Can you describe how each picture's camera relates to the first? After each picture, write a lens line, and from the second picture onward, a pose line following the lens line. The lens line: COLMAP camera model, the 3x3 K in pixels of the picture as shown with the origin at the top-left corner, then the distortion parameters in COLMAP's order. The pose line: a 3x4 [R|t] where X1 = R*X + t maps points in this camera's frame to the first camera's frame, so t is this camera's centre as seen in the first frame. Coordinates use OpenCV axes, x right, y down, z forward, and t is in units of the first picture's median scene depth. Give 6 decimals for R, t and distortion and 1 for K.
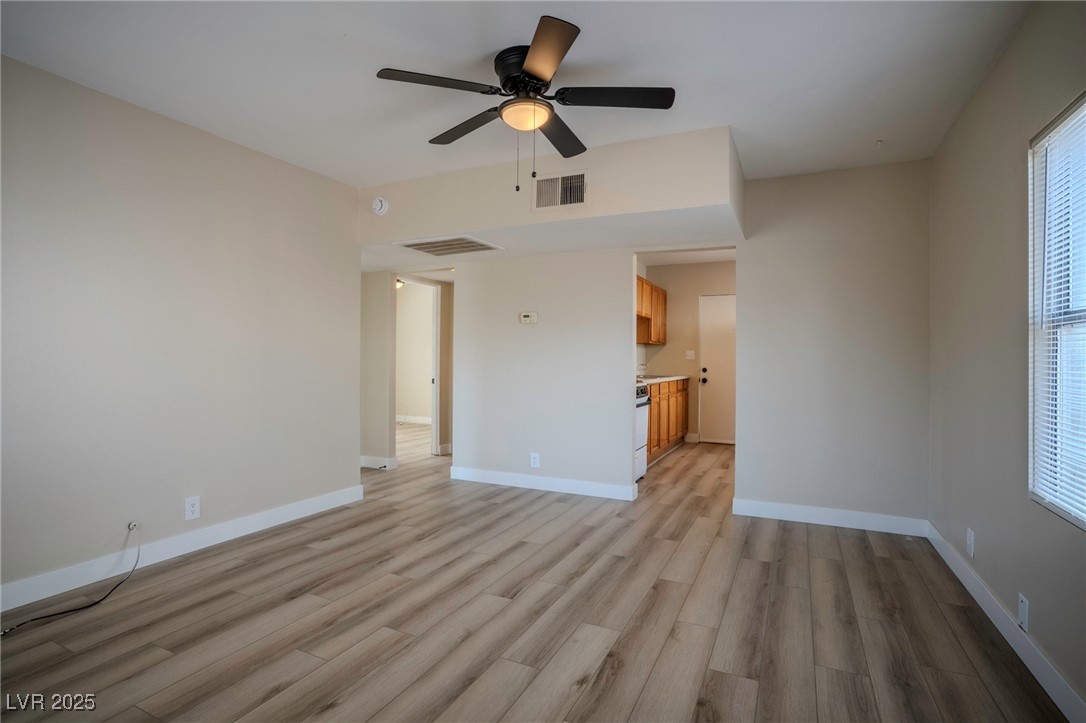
lens RADIAL K [[531.1, 0, 545.2], [0, 531.1, 360.1], [0, 0, 1]] dist [-0.064958, 0.025923]
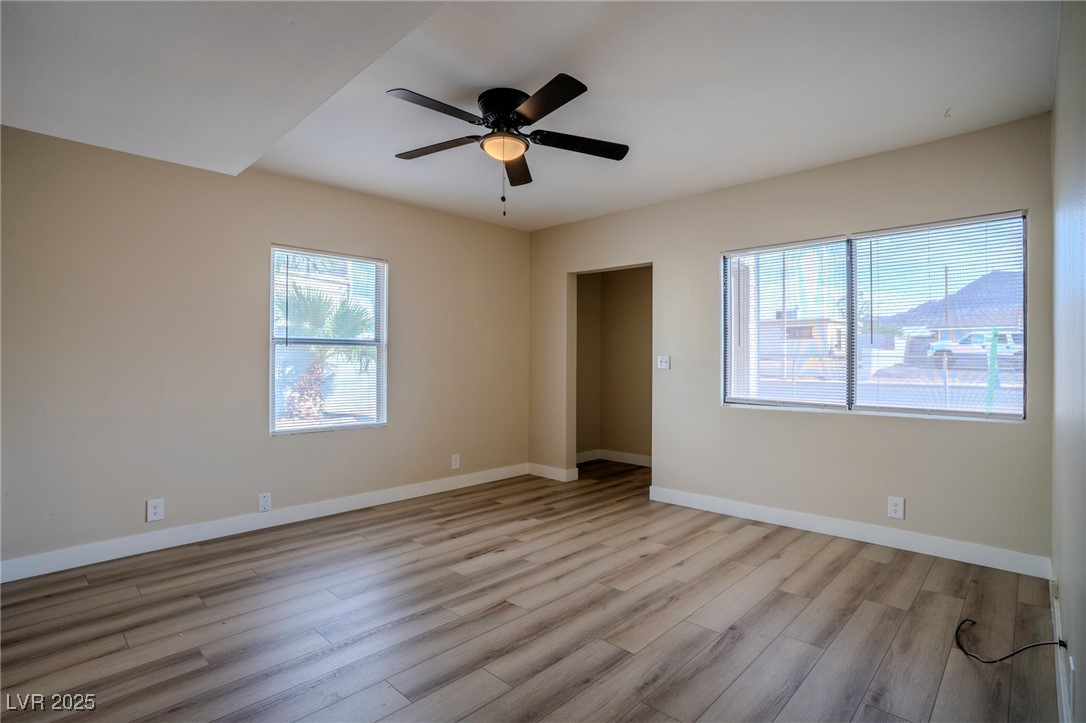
lens RADIAL K [[531.1, 0, 543.8], [0, 531.1, 359.7], [0, 0, 1]] dist [-0.064958, 0.025923]
pose [[-0.950011, -0.006491, 0.312150, -0.403559], [-0.007017, 0.999975, -0.000560, -0.008616], [-0.312139, -0.002723, -0.950033, 1.750029]]
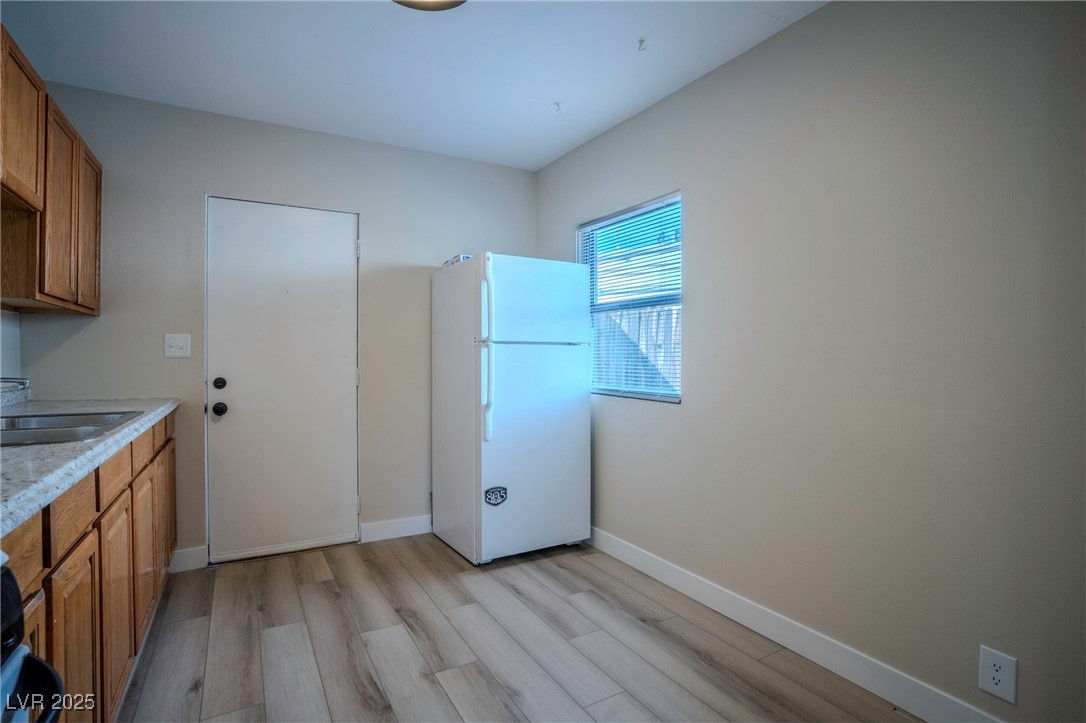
lens RADIAL K [[531.1, 0, 541.9], [0, 531.1, 360.5], [0, 0, 1]] dist [-0.064958, 0.025923]
pose [[0.561835, -0.012284, 0.827158, 0.299925], [0.003485, 0.999916, 0.012483, -0.006497], [-0.827242, -0.004130, 0.561831, 1.527855]]
